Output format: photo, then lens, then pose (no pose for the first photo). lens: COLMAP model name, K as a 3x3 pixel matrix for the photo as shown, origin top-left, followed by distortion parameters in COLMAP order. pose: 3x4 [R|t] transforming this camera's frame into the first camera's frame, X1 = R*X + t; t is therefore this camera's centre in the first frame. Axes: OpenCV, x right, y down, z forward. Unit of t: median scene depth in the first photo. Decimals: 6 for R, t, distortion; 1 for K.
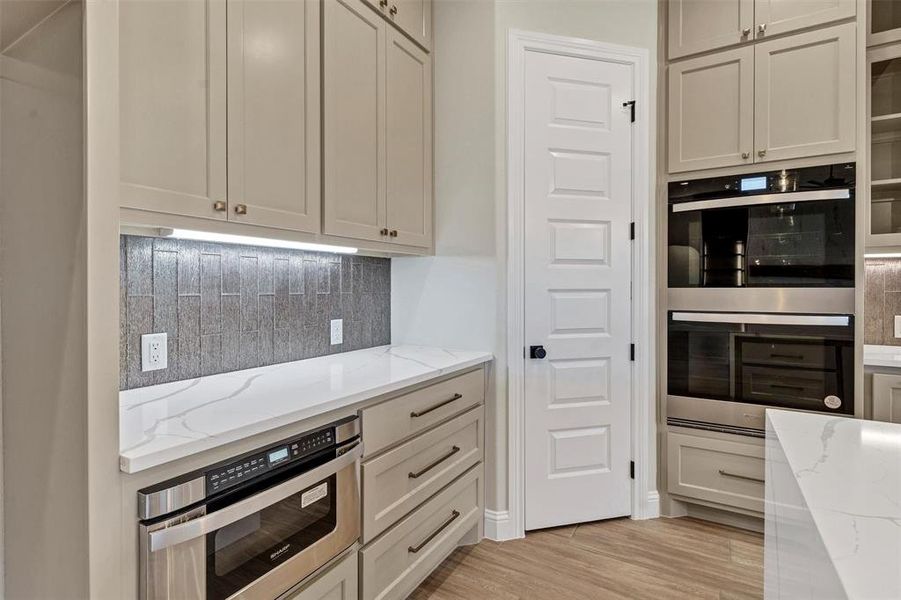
lens RADIAL K [[447.9, 0, 449.1], [0, 447.9, 289.9], [0, 0, 1]] dist [0.003436, 0.000214]
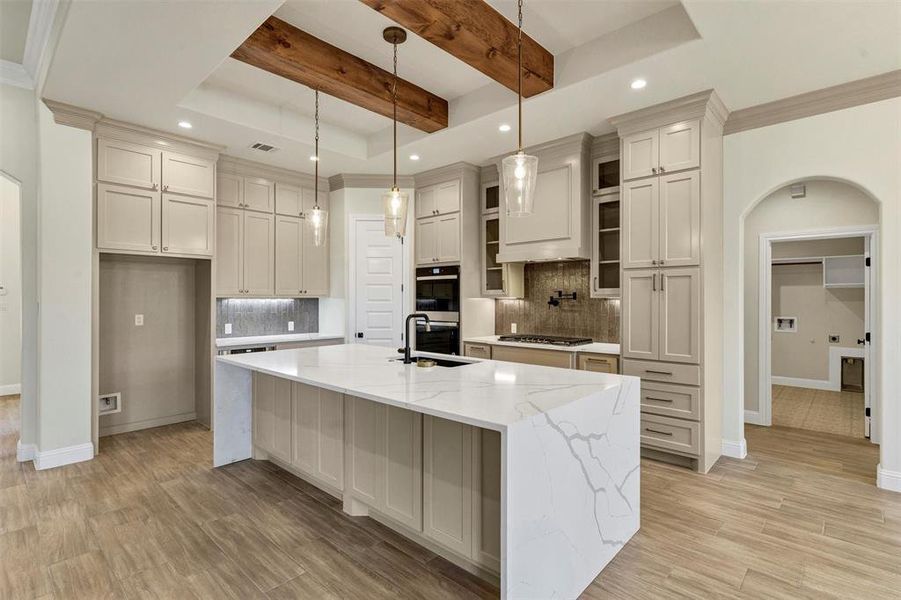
lens RADIAL K [[440.1, 0, 438.9], [0, 440.1, 301.4], [0, 0, 1]] dist [-0.002207, -0.000153]
pose [[0.972580, 0.001623, -0.232564, 1.218805], [-0.002013, 0.999997, -0.001440, -0.055343], [0.232561, 0.001869, 0.972580, -1.377705]]
